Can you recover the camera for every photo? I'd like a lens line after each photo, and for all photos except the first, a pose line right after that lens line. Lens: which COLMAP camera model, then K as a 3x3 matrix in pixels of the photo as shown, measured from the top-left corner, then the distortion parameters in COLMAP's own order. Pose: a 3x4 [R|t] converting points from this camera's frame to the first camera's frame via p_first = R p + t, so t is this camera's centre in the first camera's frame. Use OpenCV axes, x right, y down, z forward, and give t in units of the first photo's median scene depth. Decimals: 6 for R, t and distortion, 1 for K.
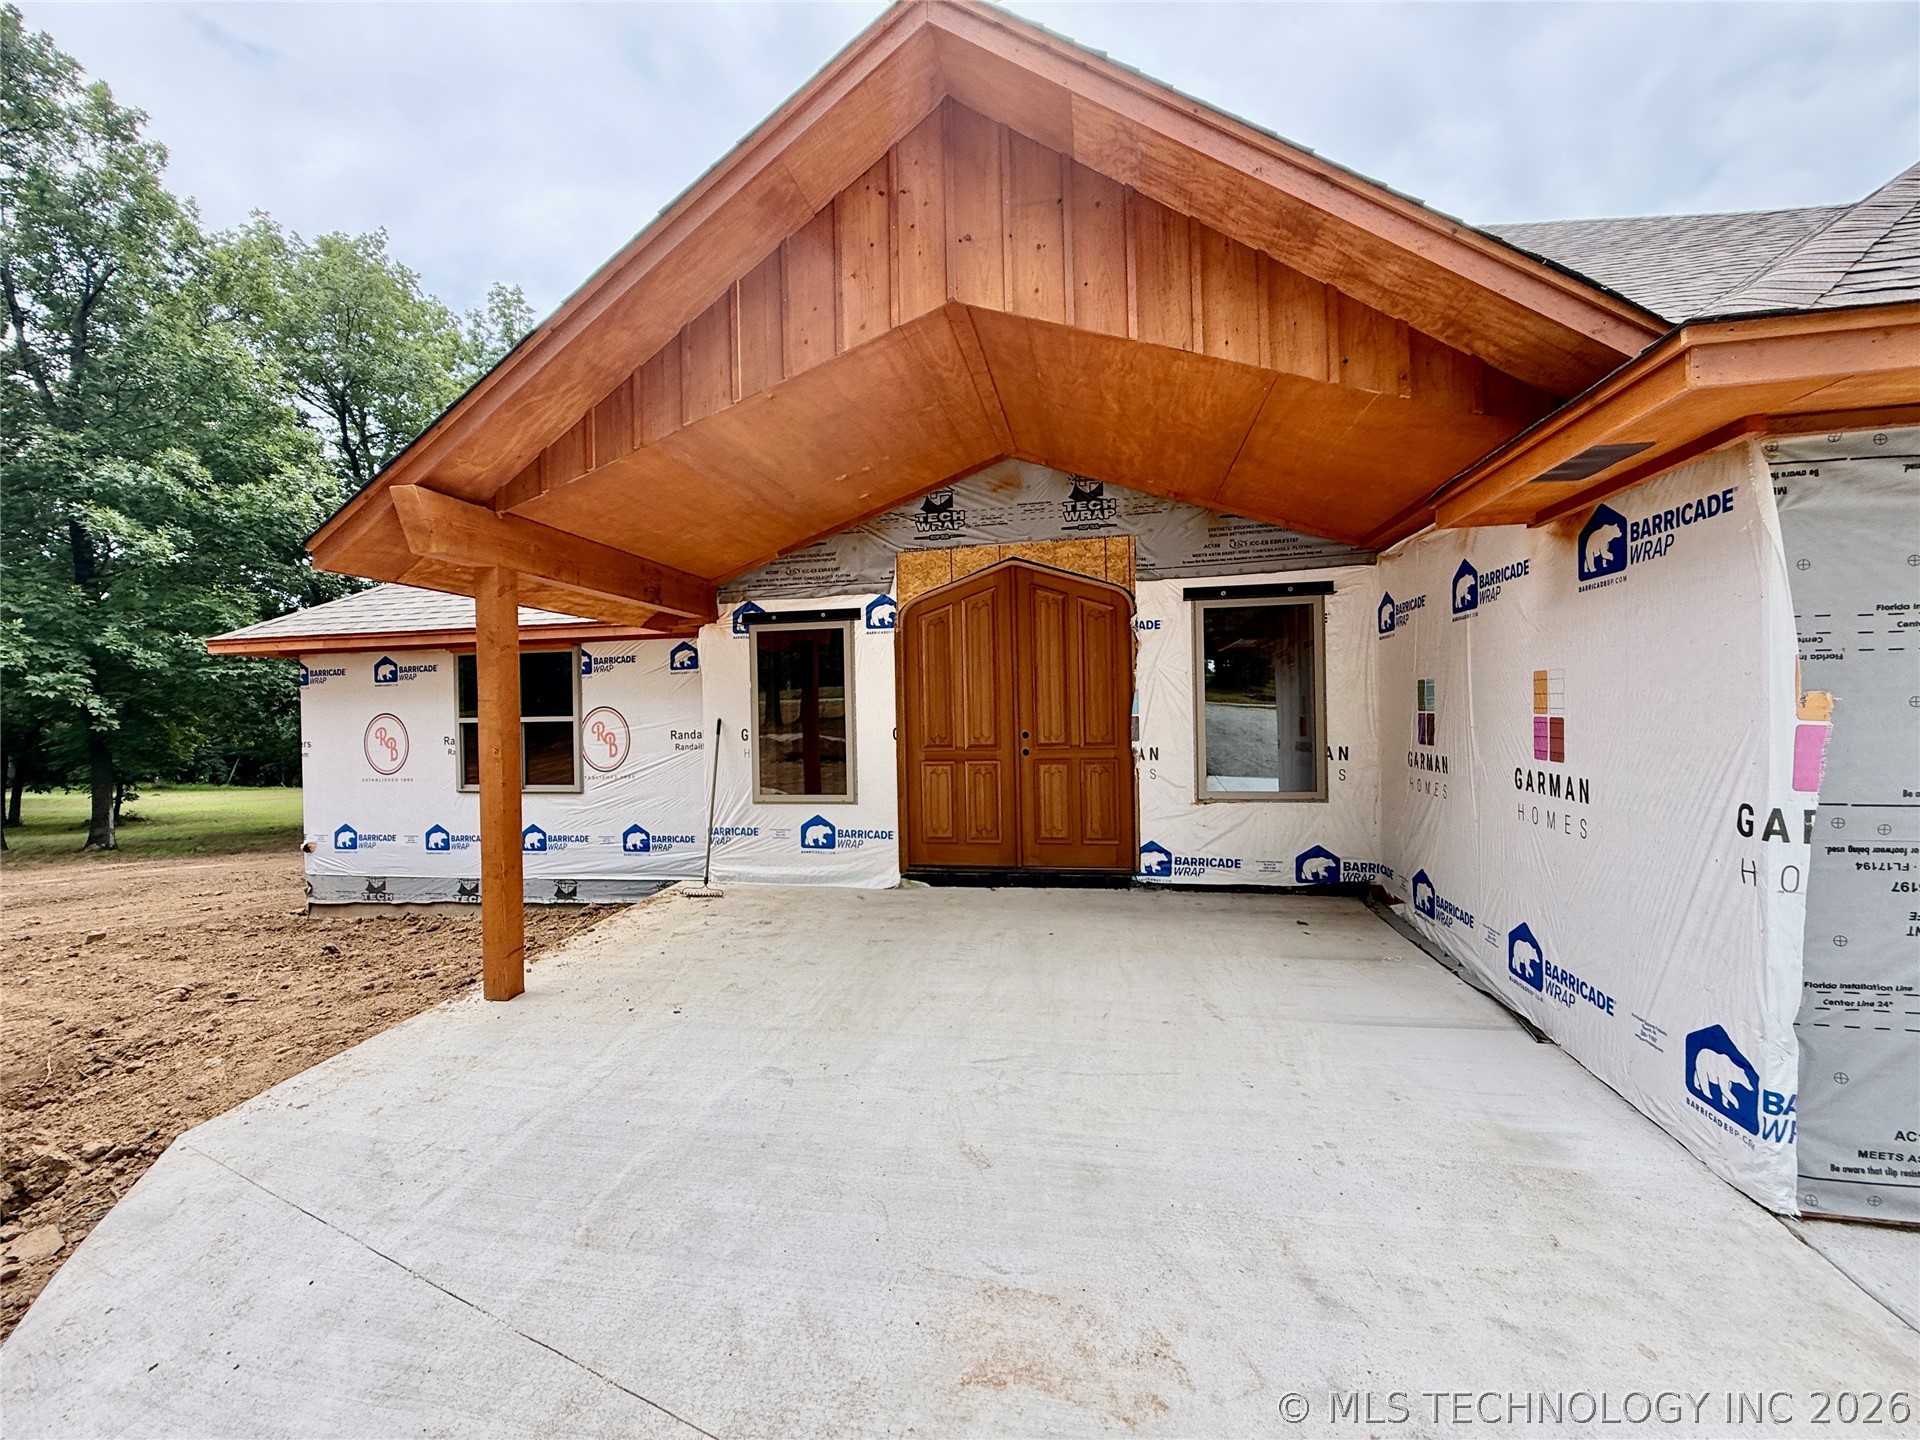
lens RADIAL K [[764.4, 0, 951.9], [0, 764.4, 717.9], [0, 0, 1]] dist [0.000060, 0.000661]
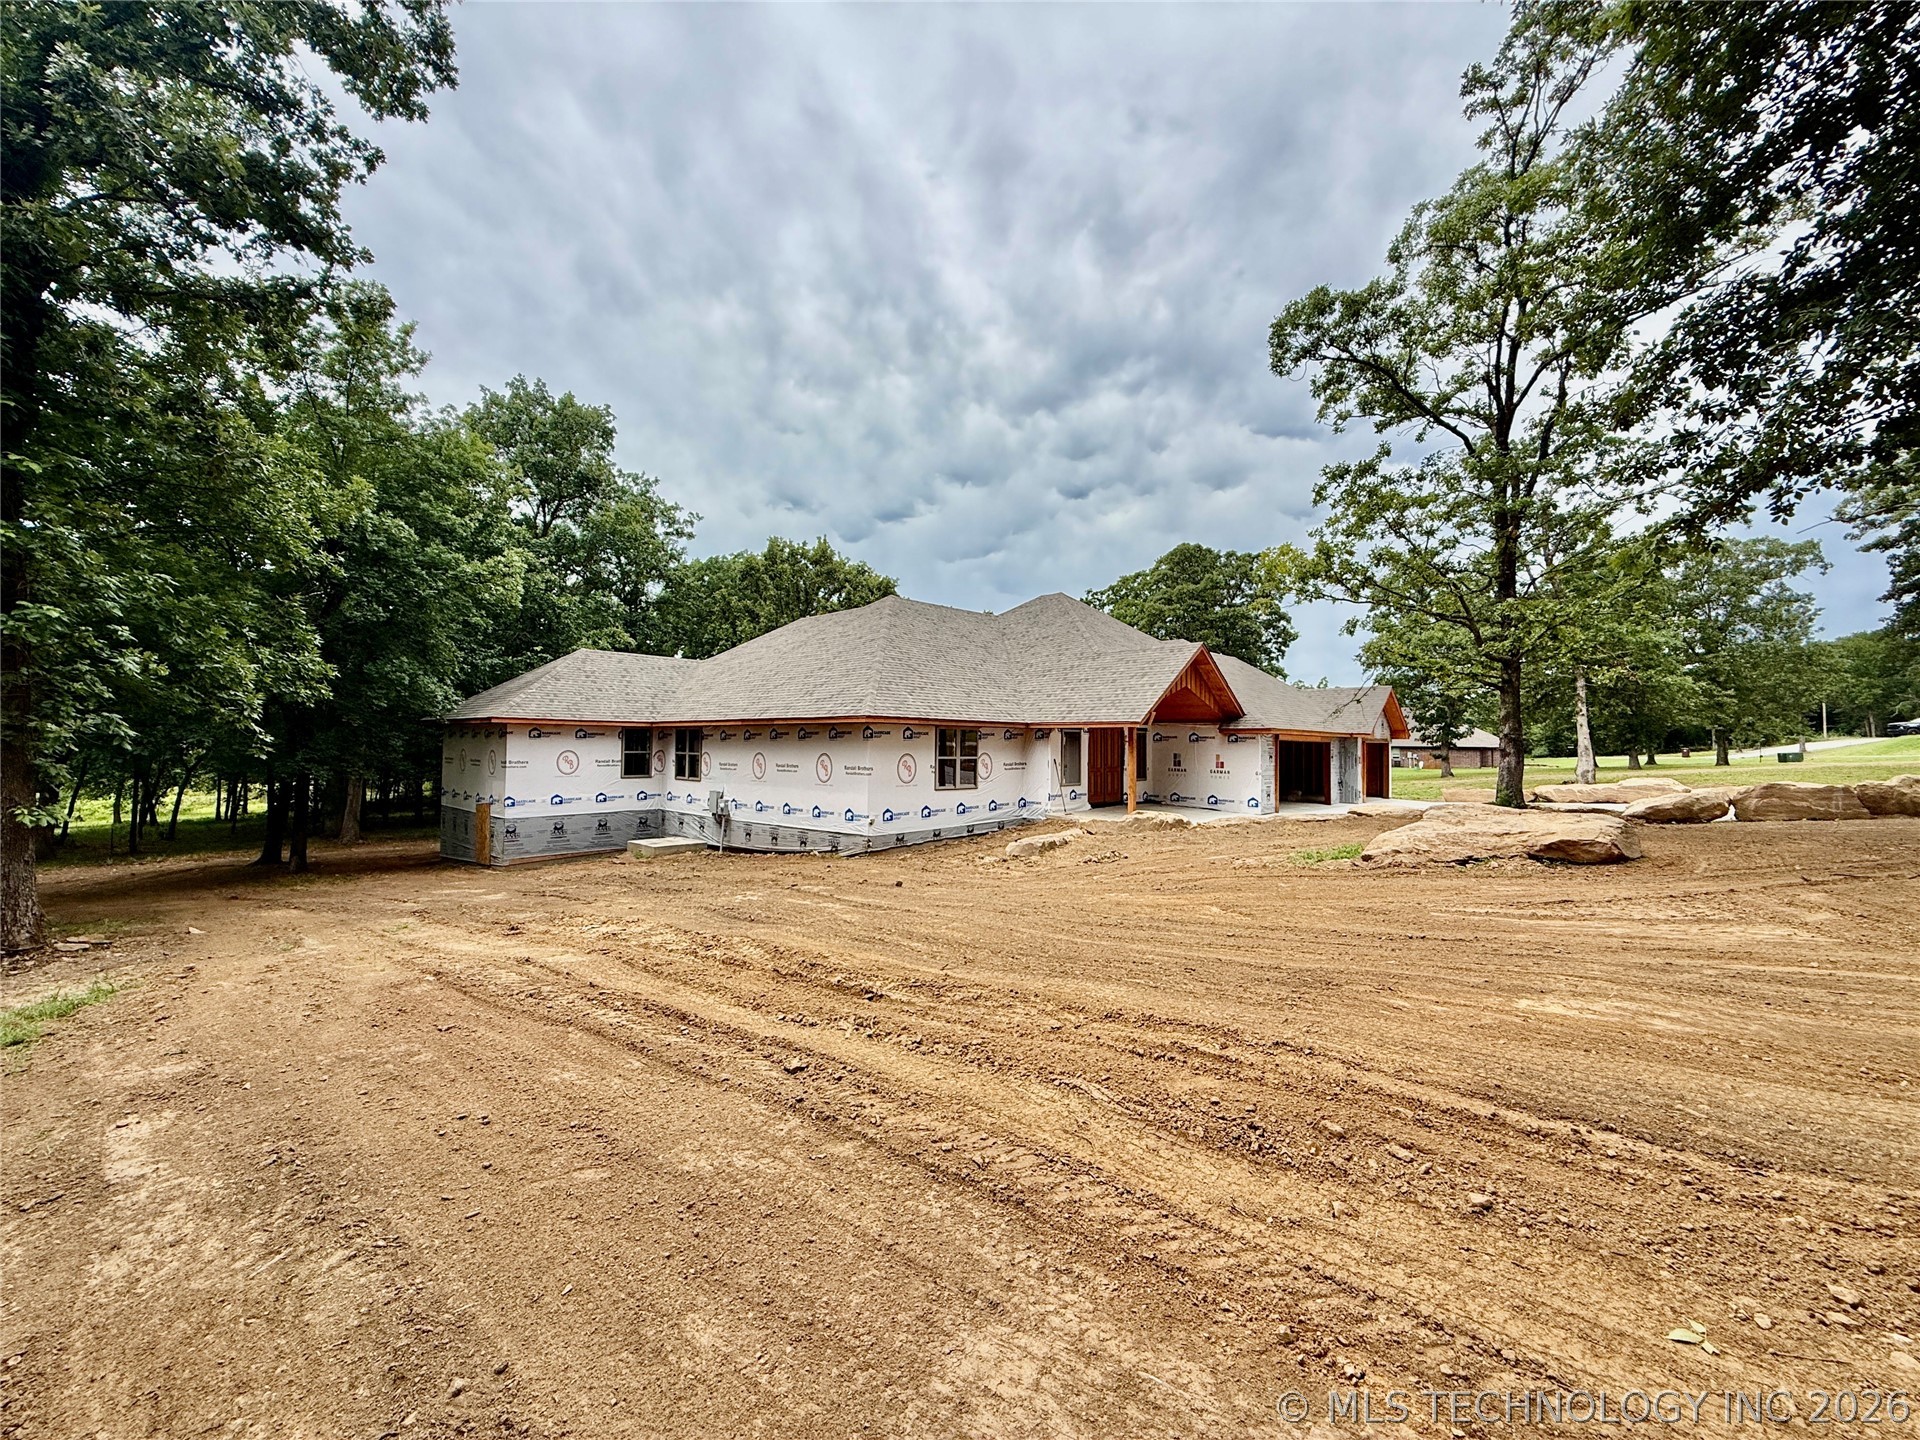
lens RADIAL K [[768.6, 0, 960.0], [0, 768.6, 720.0], [0, 0, 1]] dist [0.000402, -0.000556]
pose [[0.527382, 0.047686, 0.848289, -3.187766], [-0.020866, 0.998850, -0.043177, -0.014135], [-0.849372, 0.005071, 0.527771, -0.299675]]
